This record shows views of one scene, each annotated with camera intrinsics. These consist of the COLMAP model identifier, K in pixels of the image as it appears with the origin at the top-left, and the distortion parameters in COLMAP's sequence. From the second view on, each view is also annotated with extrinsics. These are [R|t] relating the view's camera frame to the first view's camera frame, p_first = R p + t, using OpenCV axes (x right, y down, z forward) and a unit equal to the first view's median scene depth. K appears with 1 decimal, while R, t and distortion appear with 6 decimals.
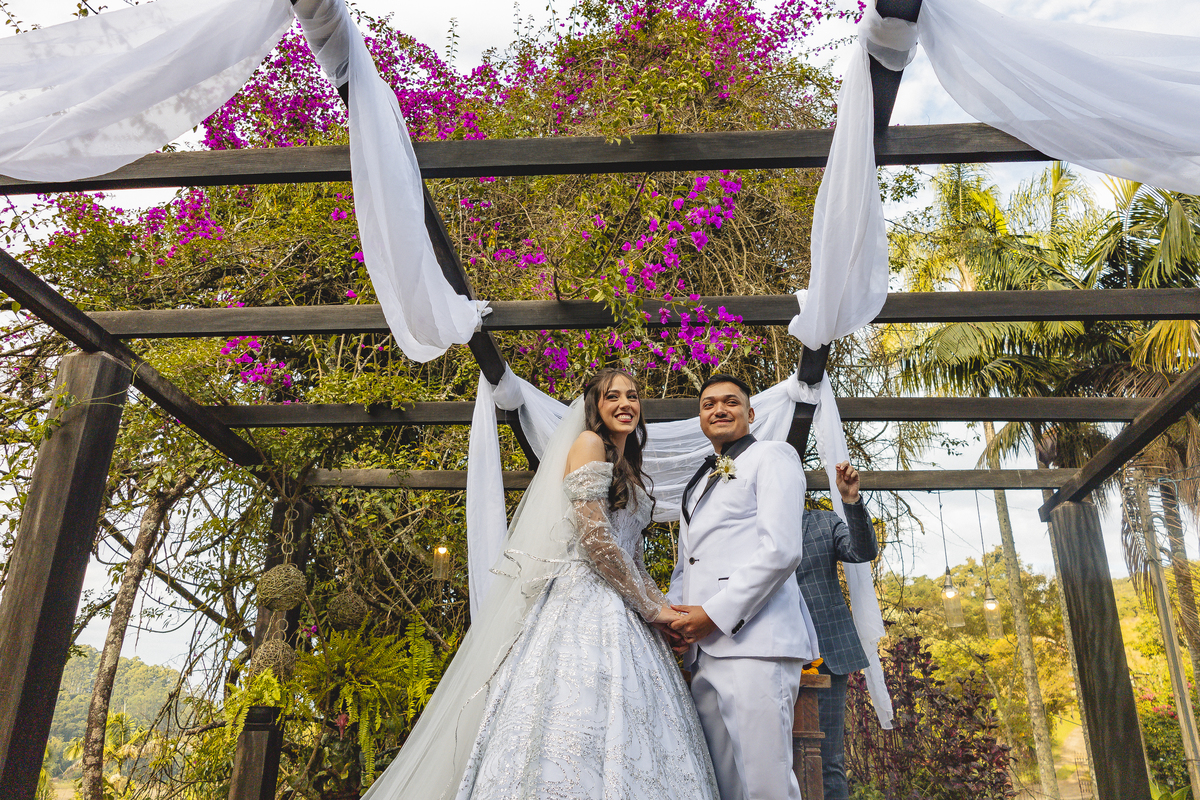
lens RADIAL K [[863.0, 0, 598.6], [0, 863.0, 413.2], [0, 0, 1]] dist [0.024741, -0.004372]
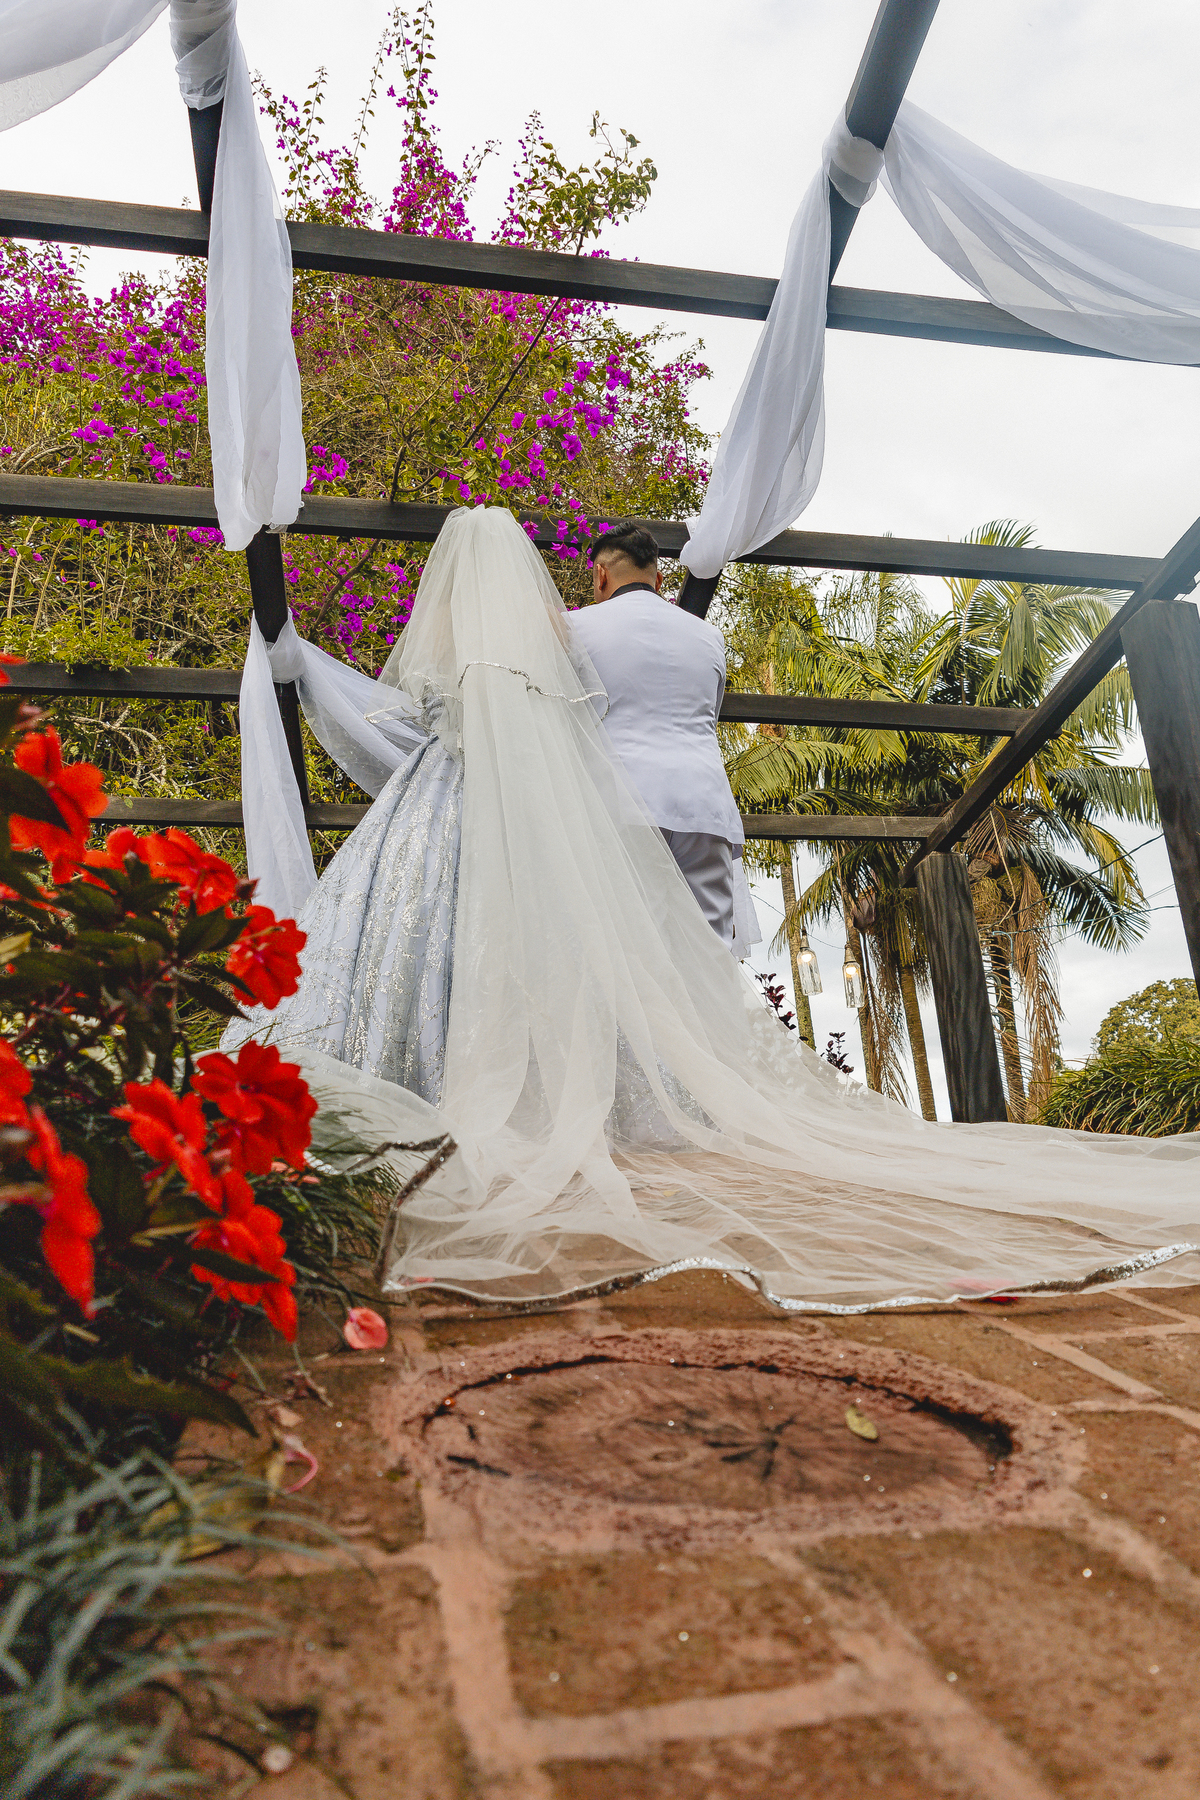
lens RADIAL K [[1222.5, 0, 614.4], [0, 1222.5, 887.0], [0, 0, 1]] dist [0.015272, 0.002922]
pose [[0.961159, 0.024501, 0.274906, -0.095960], [-0.029356, 0.999477, 0.013560, 0.124813], [-0.274430, -0.021103, 0.961375, -0.078647]]
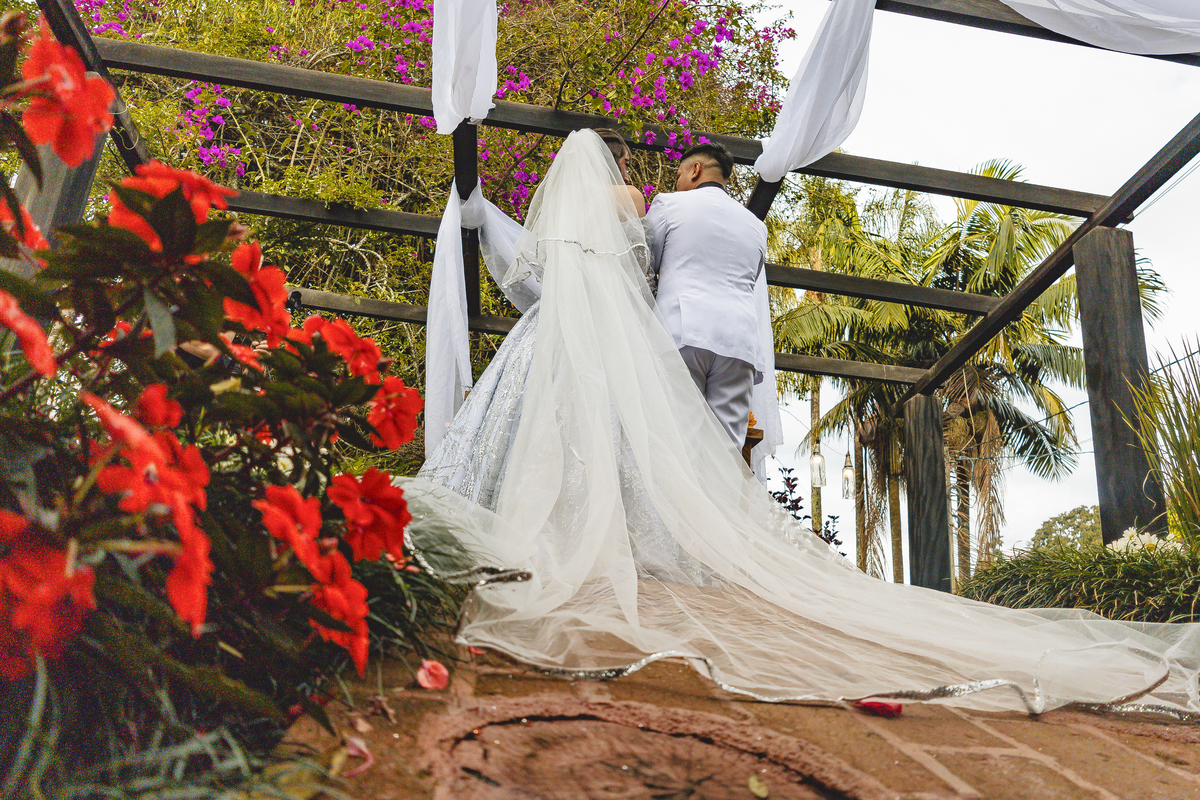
lens RADIAL K [[863.0, 0, 626.7], [0, 863.0, 398.3], [0, 0, 1]] dist [0.024741, -0.004372]
pose [[0.970803, 0.125951, 0.204152, -0.089265], [-0.134297, 0.990560, 0.027499, 0.124422], [-0.198762, -0.054113, 0.978553, -0.081028]]
